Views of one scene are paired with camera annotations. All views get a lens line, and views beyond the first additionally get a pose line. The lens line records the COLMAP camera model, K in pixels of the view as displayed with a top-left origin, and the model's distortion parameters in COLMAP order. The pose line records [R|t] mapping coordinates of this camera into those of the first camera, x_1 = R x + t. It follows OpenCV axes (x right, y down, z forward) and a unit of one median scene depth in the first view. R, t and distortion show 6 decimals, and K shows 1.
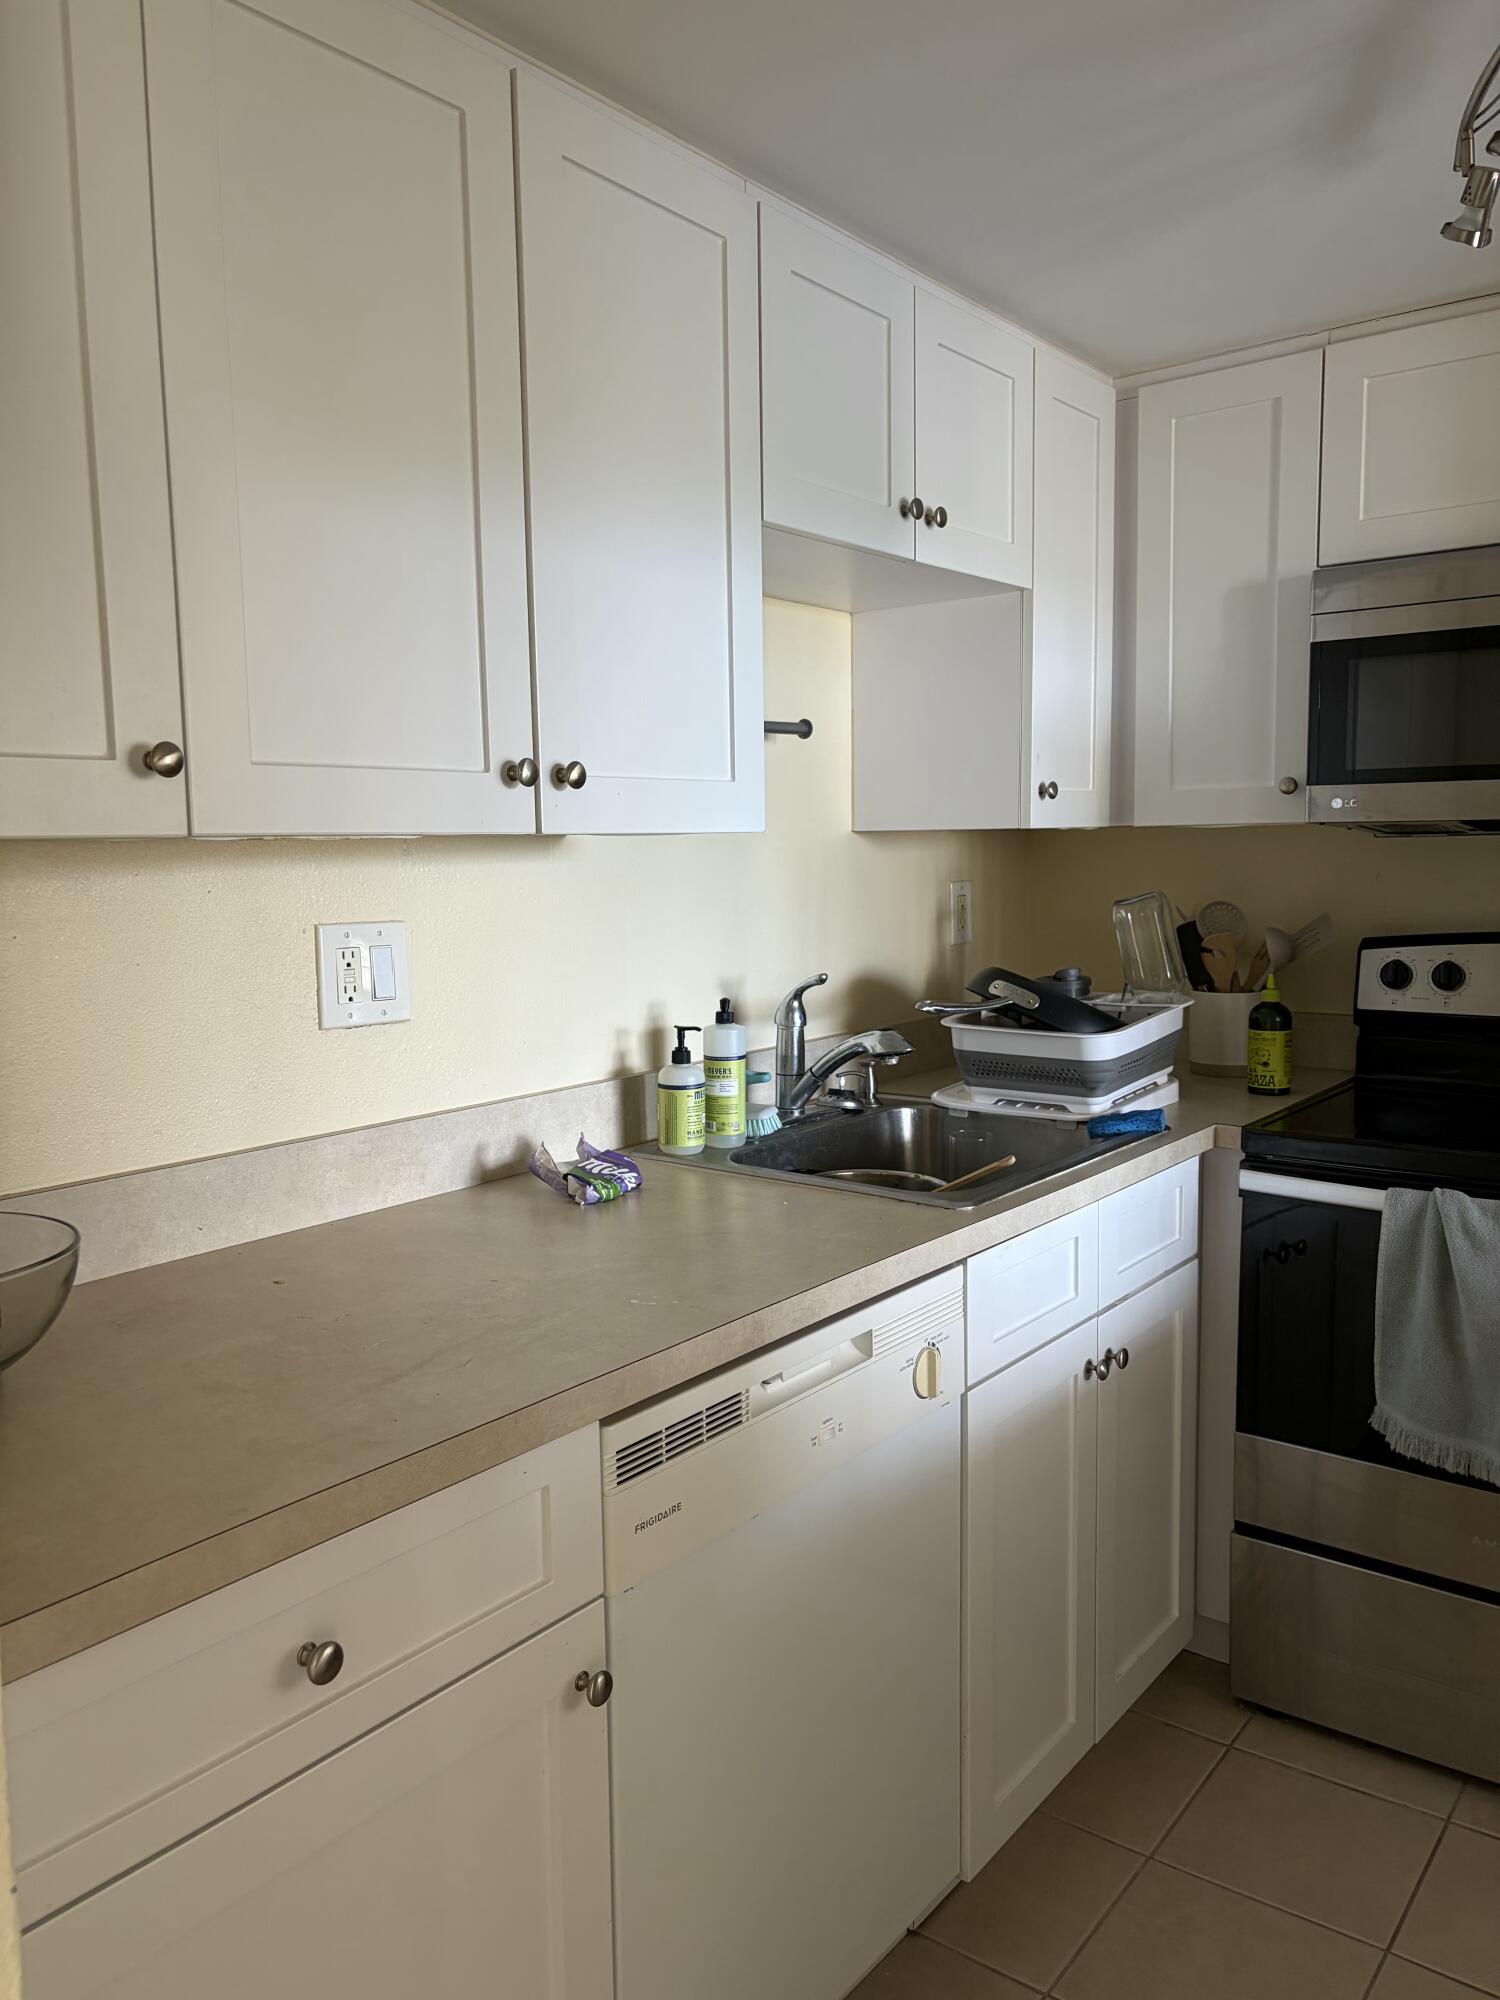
lens RADIAL K [[1464.8, 0, 750.0], [0, 1464.8, 1000.0], [0, 0, 1]] dist [0.028062, -0.056301]
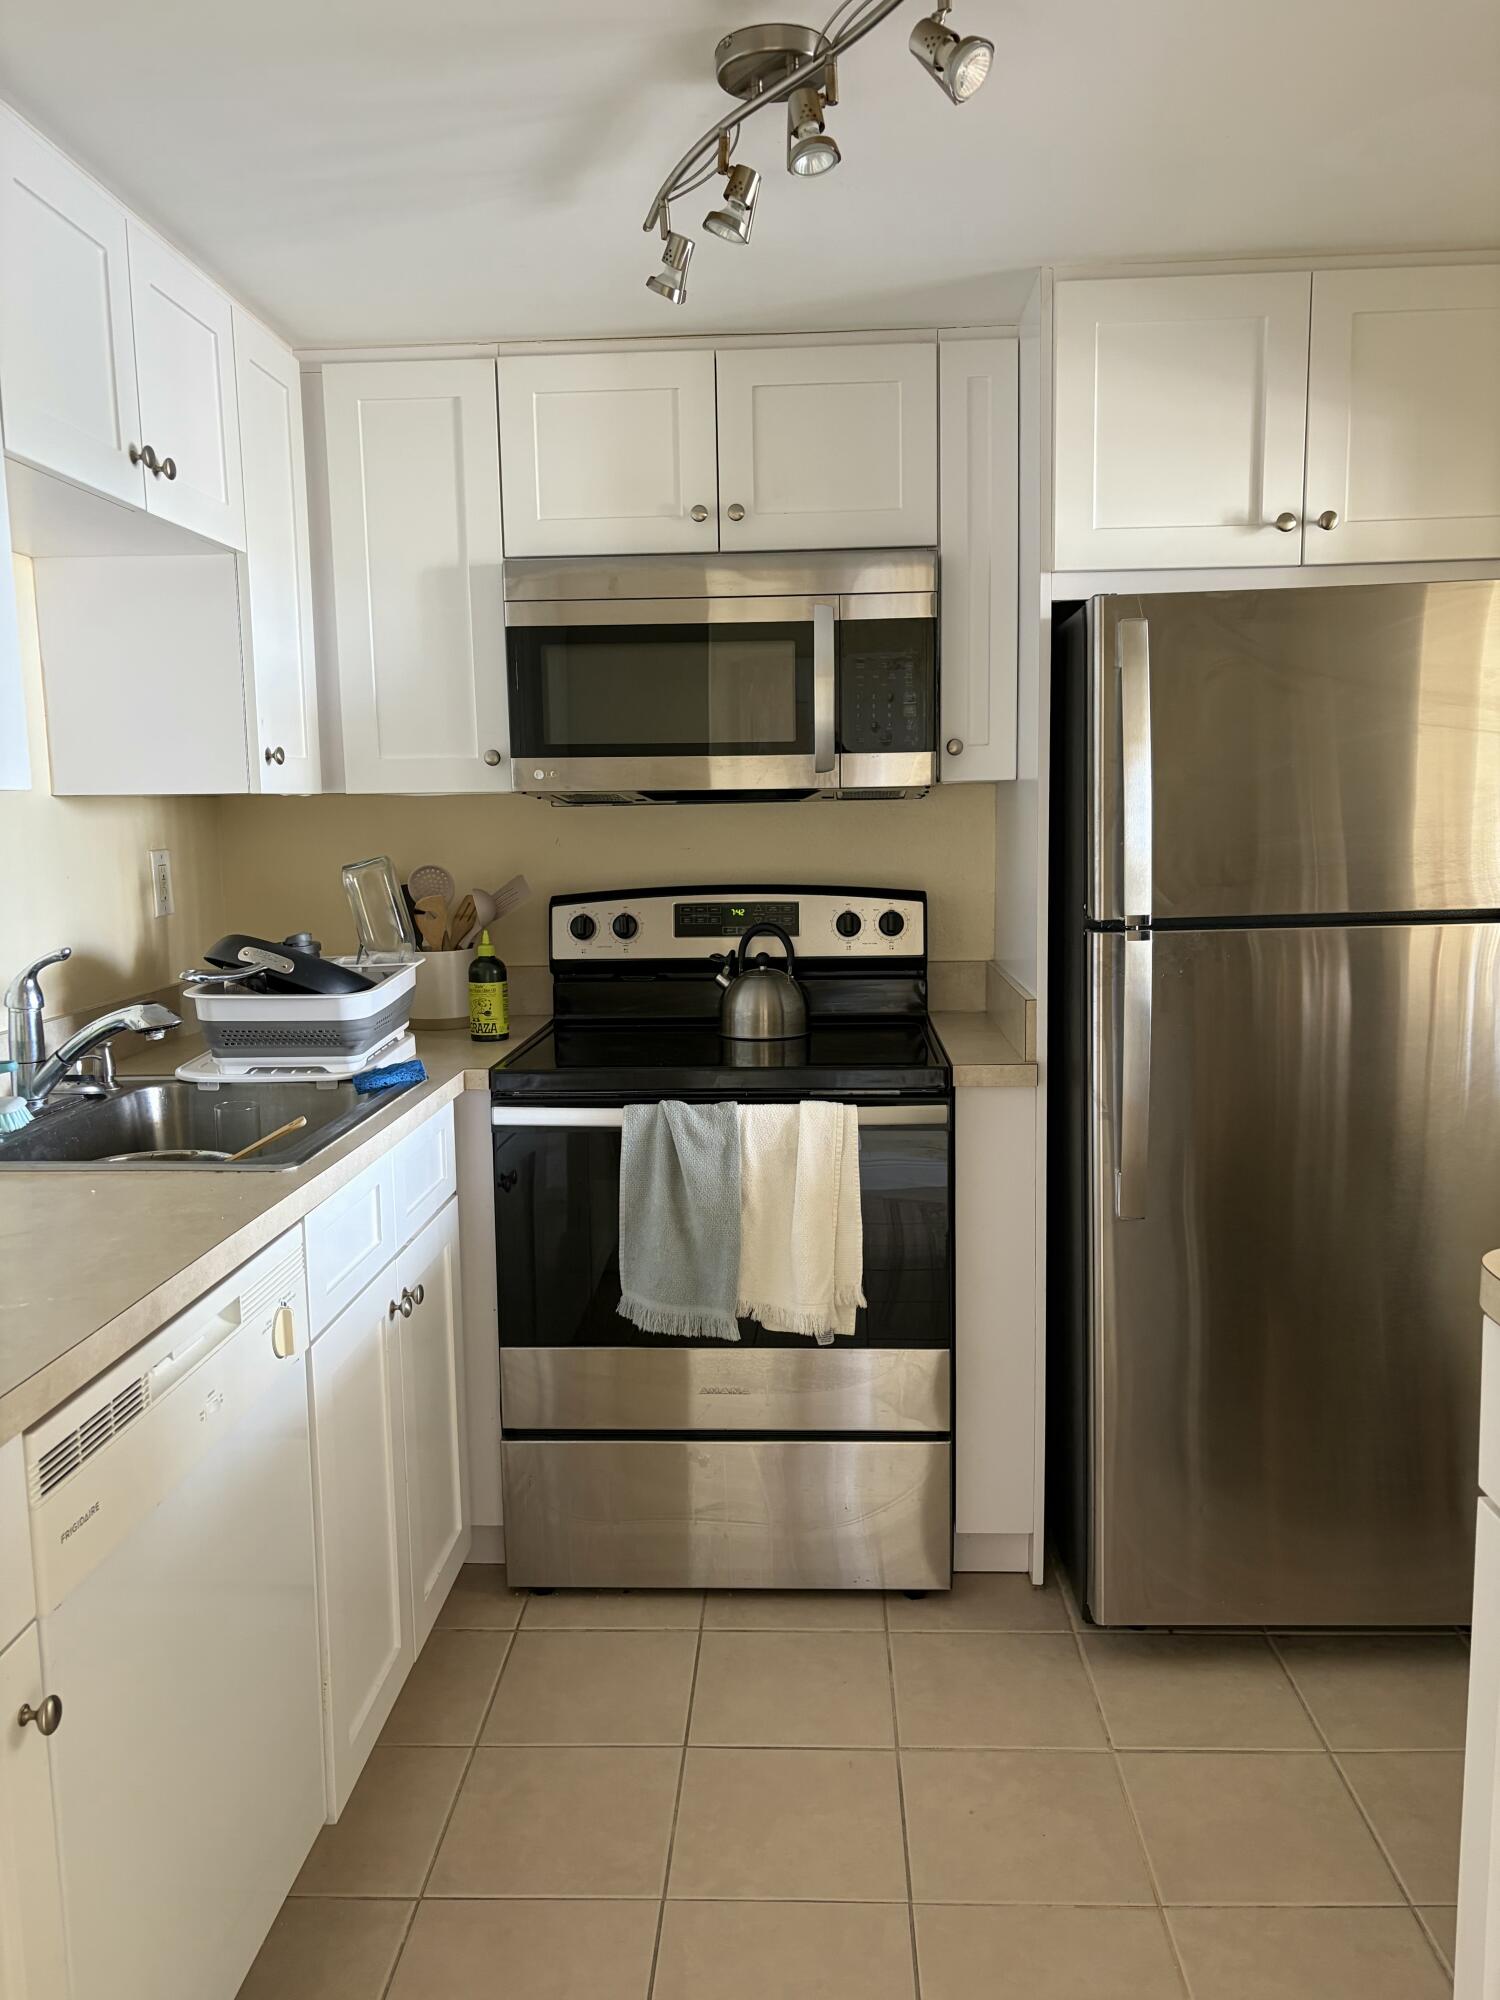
lens RADIAL K [[1481.5, 0, 750.0], [0, 1481.5, 1000.0], [0, 0, 1]] dist [0.004672, -0.002254]
pose [[0.811366, -0.070851, 0.580229, -0.137843], [0.062537, 0.997451, 0.034349, 0.008825], [-0.581184, 0.008416, 0.813729, -0.009866]]
